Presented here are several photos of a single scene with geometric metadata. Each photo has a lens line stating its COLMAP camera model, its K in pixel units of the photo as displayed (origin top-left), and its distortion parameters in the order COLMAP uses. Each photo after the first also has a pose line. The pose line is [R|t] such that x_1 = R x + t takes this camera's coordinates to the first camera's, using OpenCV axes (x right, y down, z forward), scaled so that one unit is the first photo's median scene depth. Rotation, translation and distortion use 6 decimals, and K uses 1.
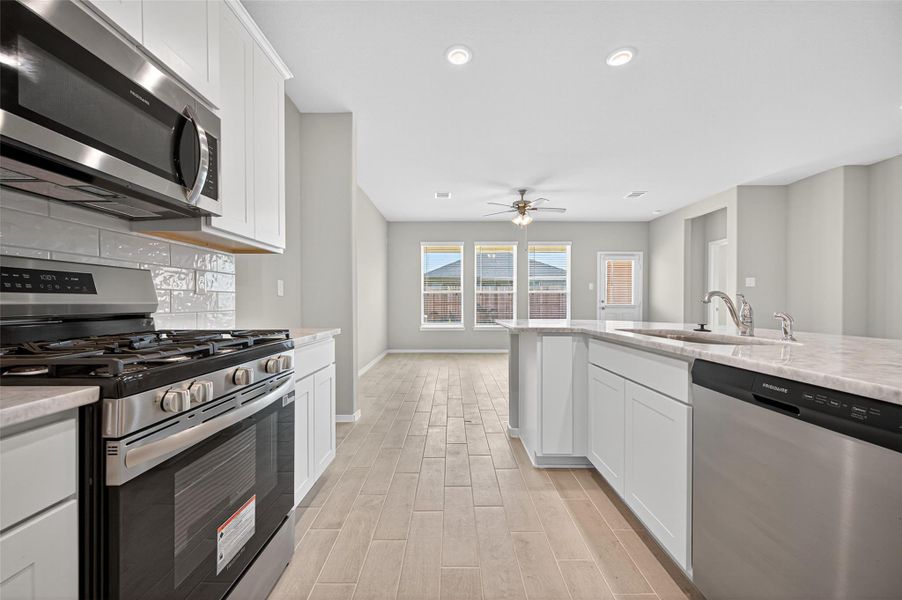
lens RADIAL K [[349.3, 0, 452.5], [0, 349.3, 303.7], [0, 0, 1]] dist [0.001449, -0.000174]
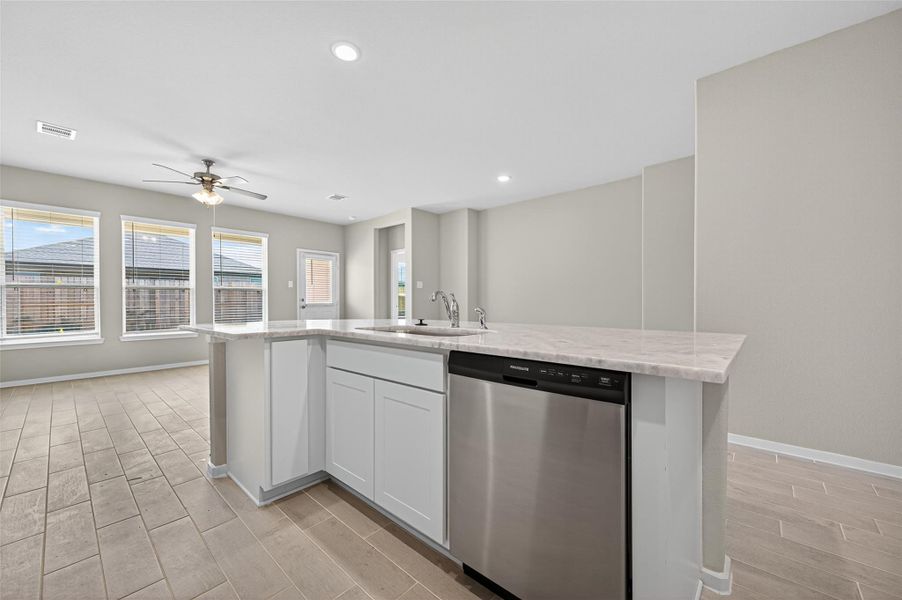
lens RADIAL K [[349.3, 0, 452.0], [0, 349.3, 303.5], [0, 0, 1]] dist [0.001449, -0.000174]
pose [[0.666233, -0.009359, 0.745685, -0.049134], [0.006849, 0.999956, 0.006431, 0.000070], [-0.745712, 0.000823, 0.666267, 0.100458]]
